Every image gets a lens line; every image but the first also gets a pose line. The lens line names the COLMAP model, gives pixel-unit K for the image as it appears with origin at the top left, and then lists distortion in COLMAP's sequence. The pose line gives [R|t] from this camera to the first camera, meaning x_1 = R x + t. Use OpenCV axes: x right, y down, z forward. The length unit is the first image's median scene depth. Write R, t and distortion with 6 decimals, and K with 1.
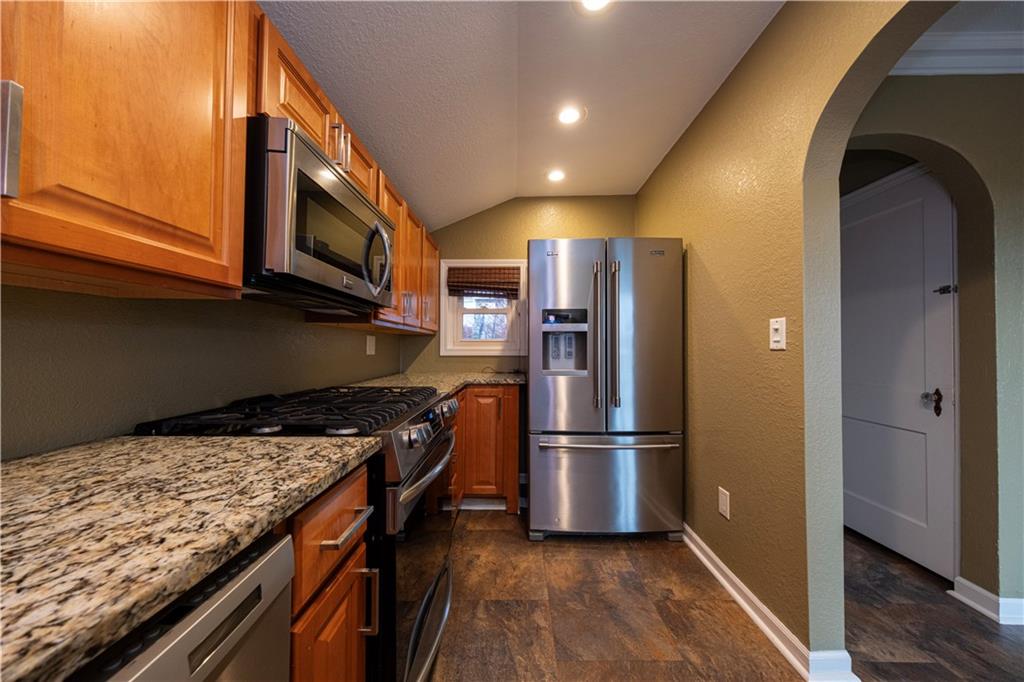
lens RADIAL K [[350.1, 0, 512.0], [0, 350.1, 341.0], [0, 0, 1]] dist [-0.000175, -0.000097]
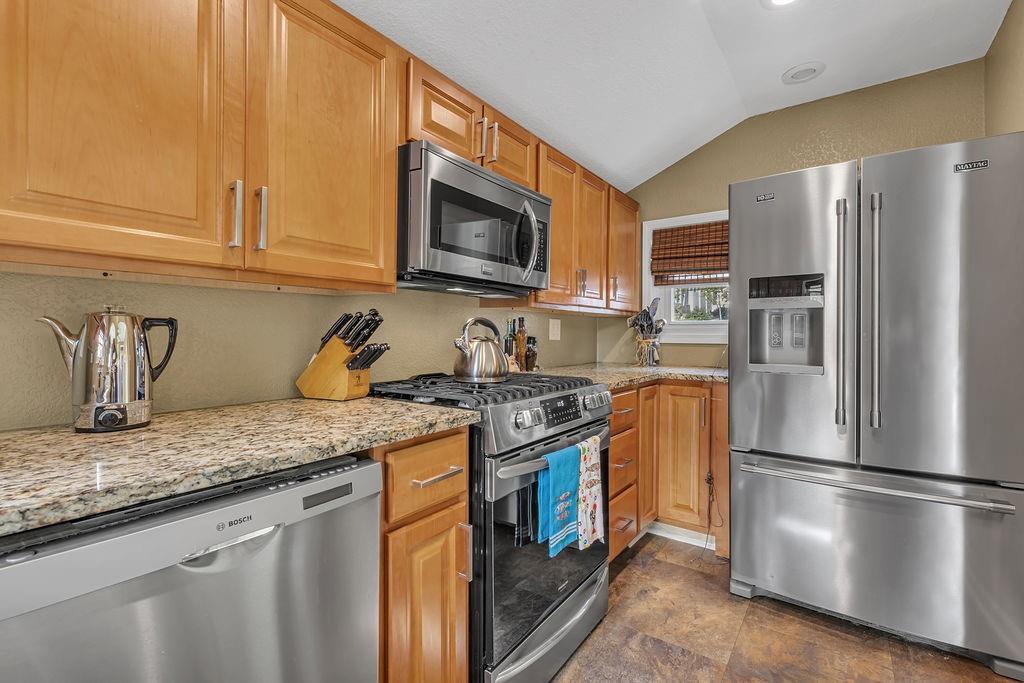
lens RADIAL K [[462.3, 0, 512.9], [0, 462.3, 329.7], [0, 0, 1]] dist [-0.000031, -0.000402]
pose [[0.820026, -0.002054, -0.572323, 0.295010], [0.009173, 0.999912, 0.009555, 0.000828], [0.572253, -0.013085, 0.819973, -0.073806]]
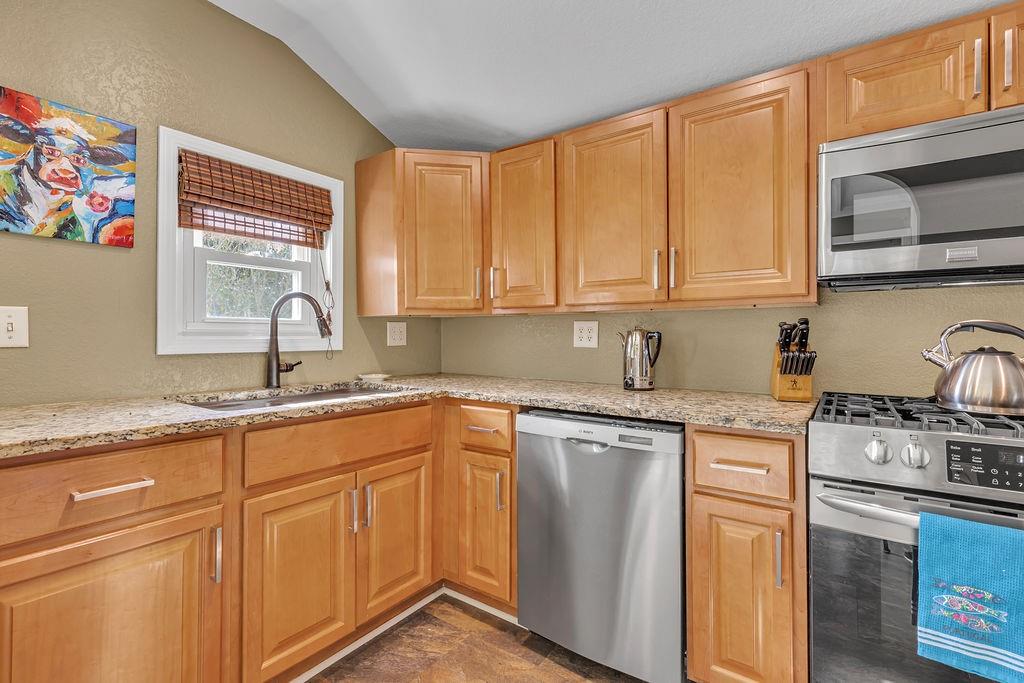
lens RADIAL K [[462.3, 0, 512.9], [0, 462.3, 329.7], [0, 0, 1]] dist [-0.000031, -0.000402]
pose [[-0.579993, -0.013435, -0.814511, 0.685748], [0.013944, 0.999554, -0.026417, 0.006415], [0.814502, -0.026679, -0.579547, 0.590972]]
